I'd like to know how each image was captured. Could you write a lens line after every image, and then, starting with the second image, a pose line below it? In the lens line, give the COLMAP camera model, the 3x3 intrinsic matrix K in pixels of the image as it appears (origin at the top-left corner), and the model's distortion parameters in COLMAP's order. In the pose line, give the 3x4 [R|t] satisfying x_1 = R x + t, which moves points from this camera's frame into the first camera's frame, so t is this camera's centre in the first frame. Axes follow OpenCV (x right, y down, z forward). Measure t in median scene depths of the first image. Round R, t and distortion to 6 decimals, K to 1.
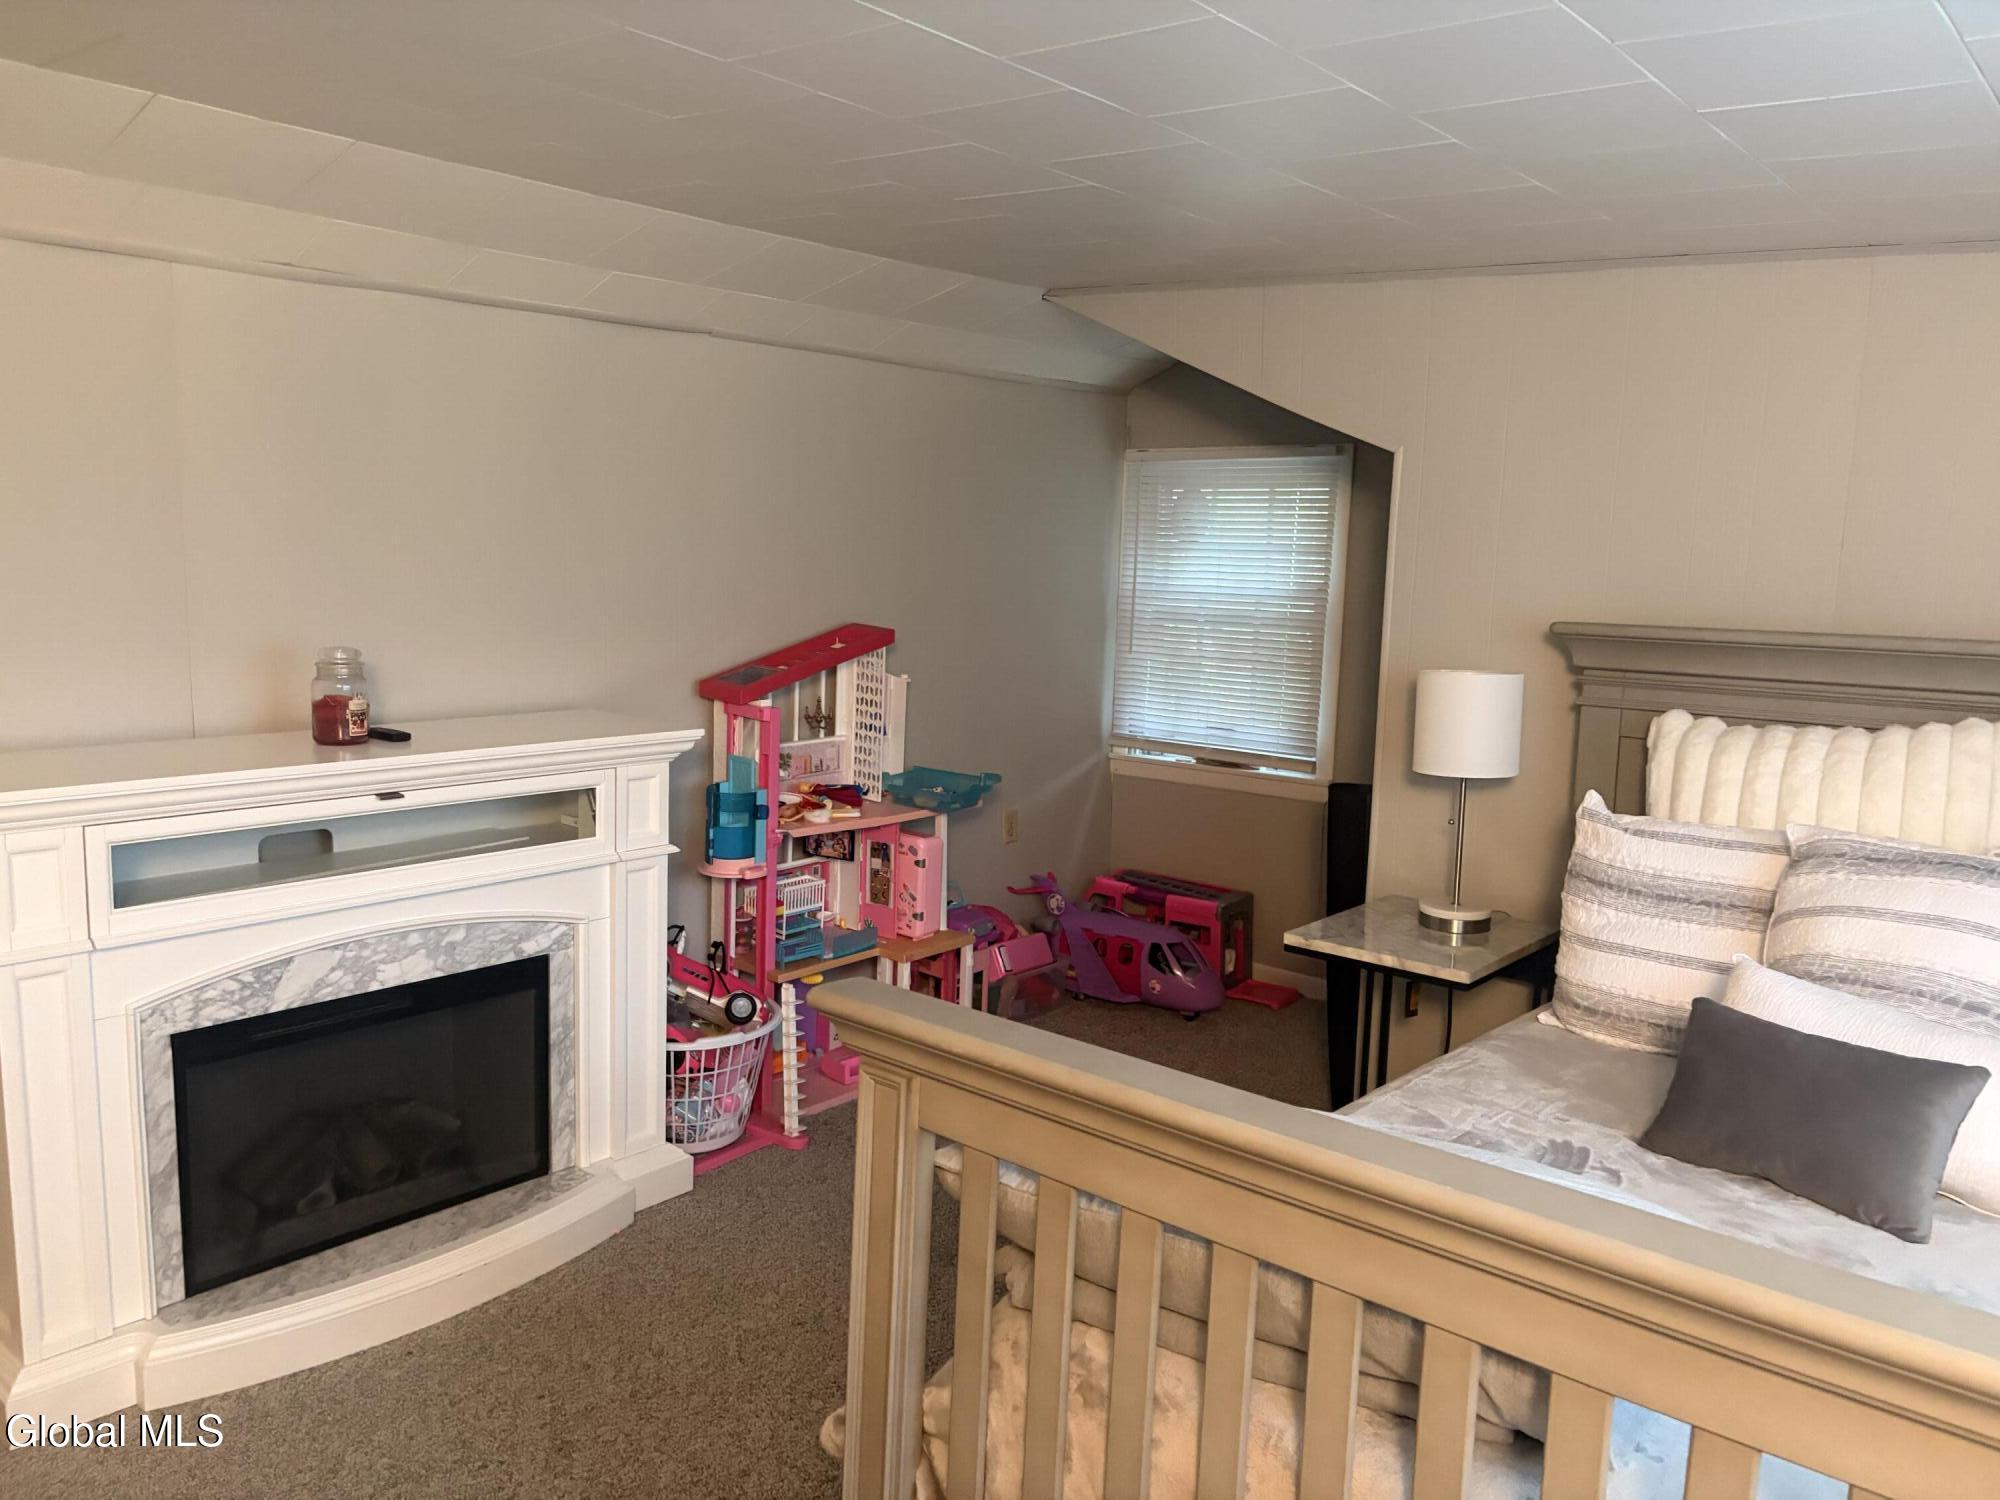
lens RADIAL K [[1517.0, 0, 999.3], [0, 1517.0, 754.1], [0, 0, 1]] dist [0.048055, -0.051503]
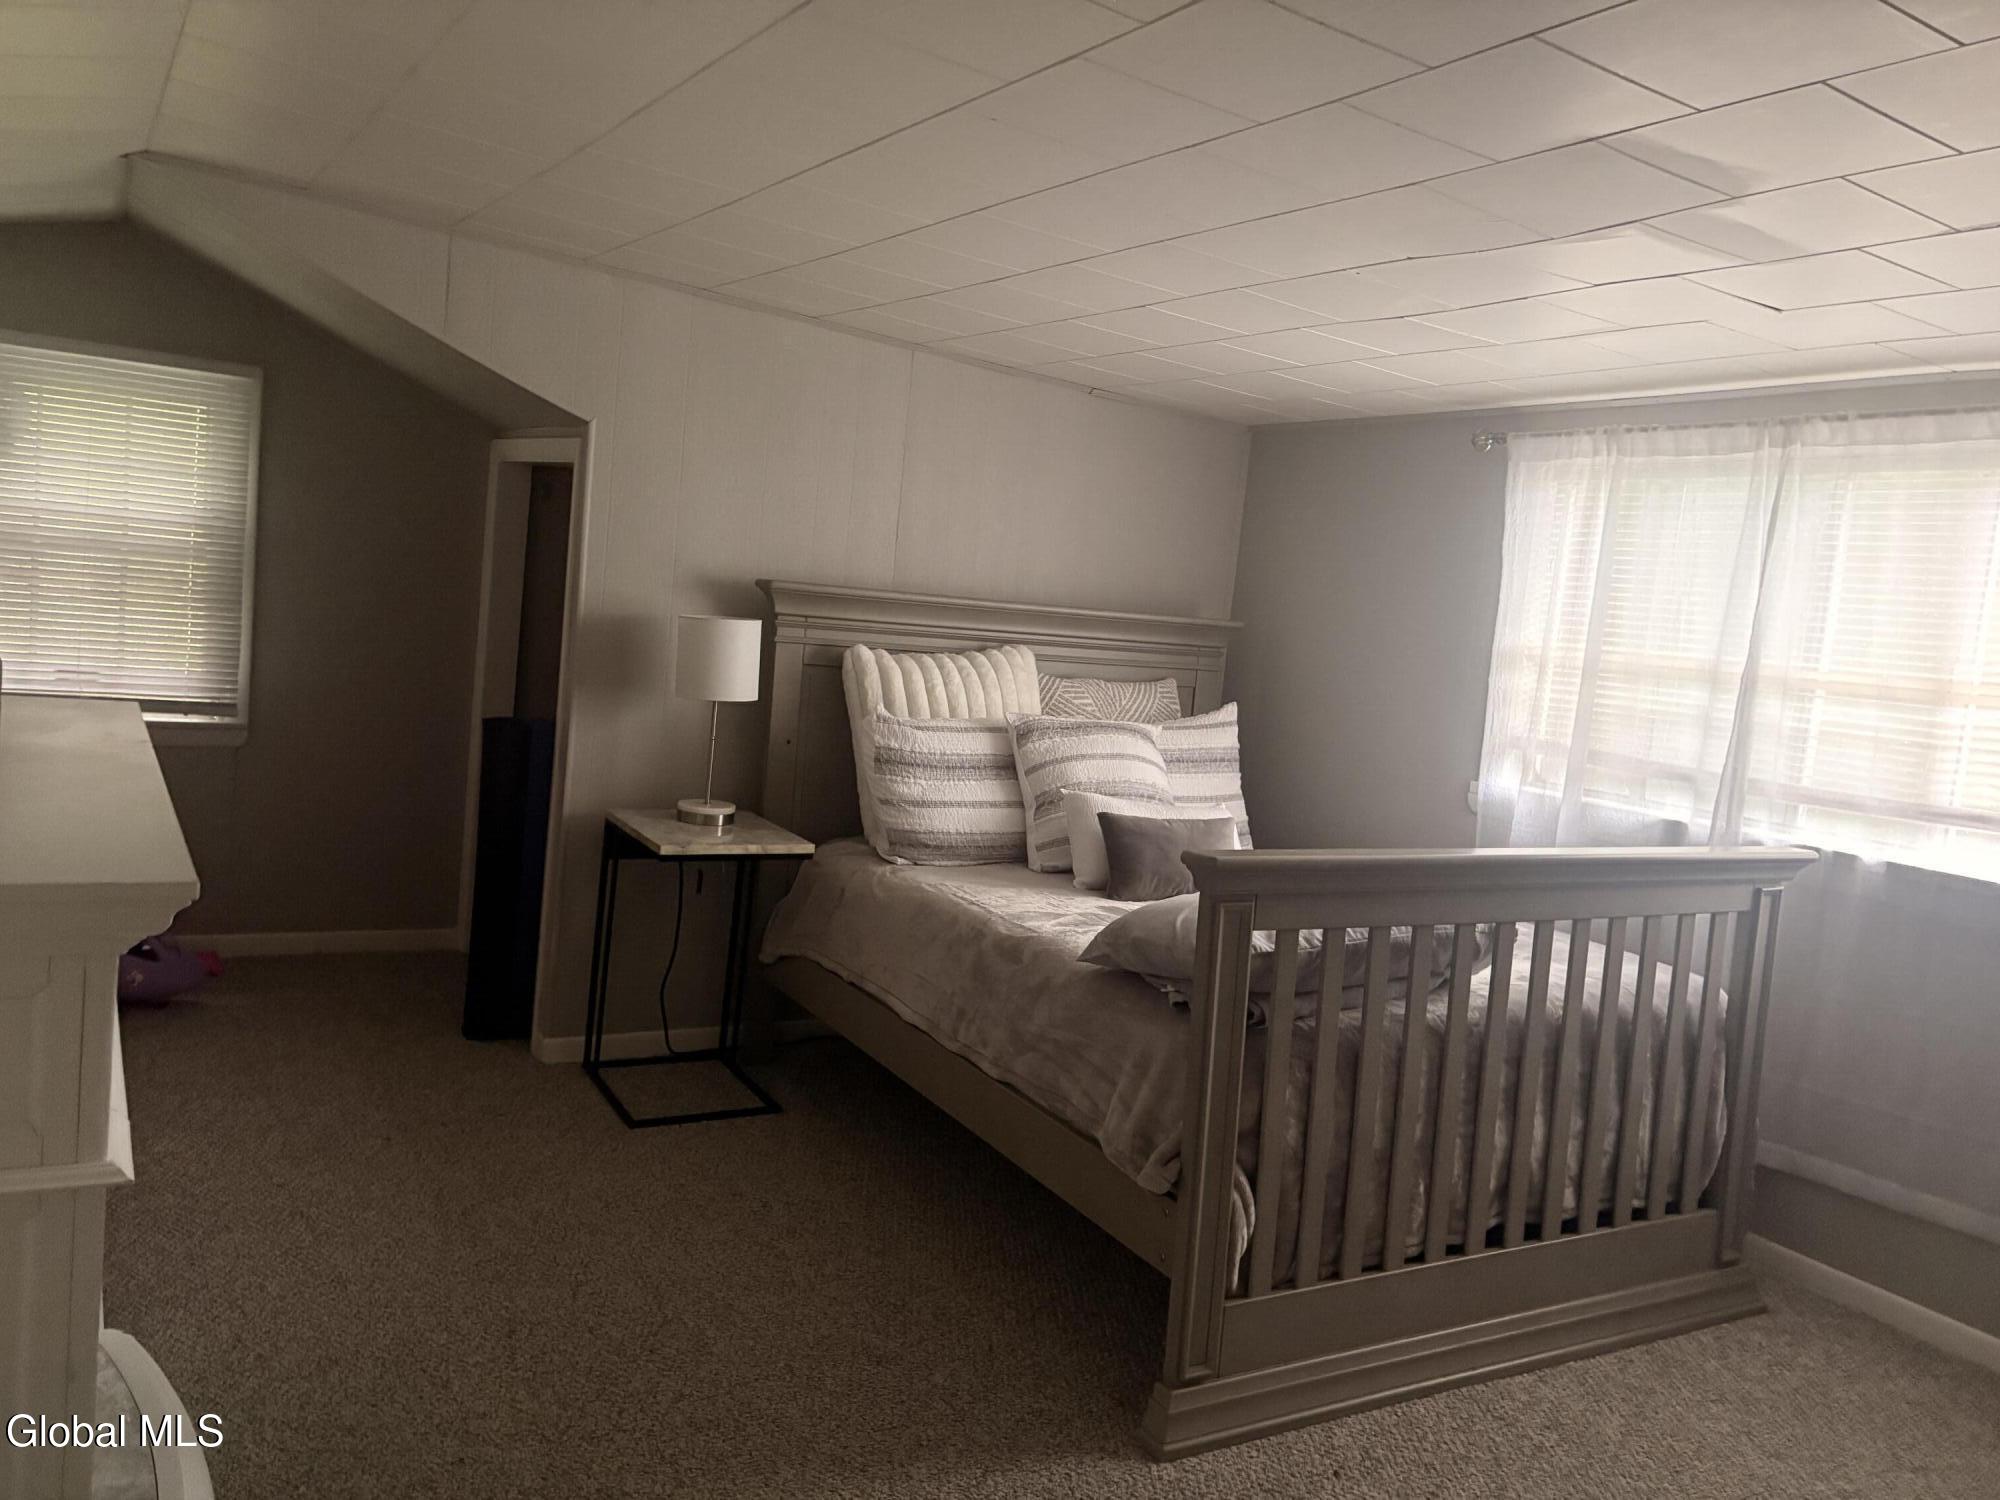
lens RADIAL K [[1517.0, 0, 1004.8], [0, 1517.0, 749.1], [0, 0, 1]] dist [0.048055, -0.051503]
pose [[0.297807, -0.095999, 0.949787, -0.871256], [0.038747, 0.995326, 0.088453, -0.050732], [-0.953839, 0.010460, 0.300135, 0.420118]]
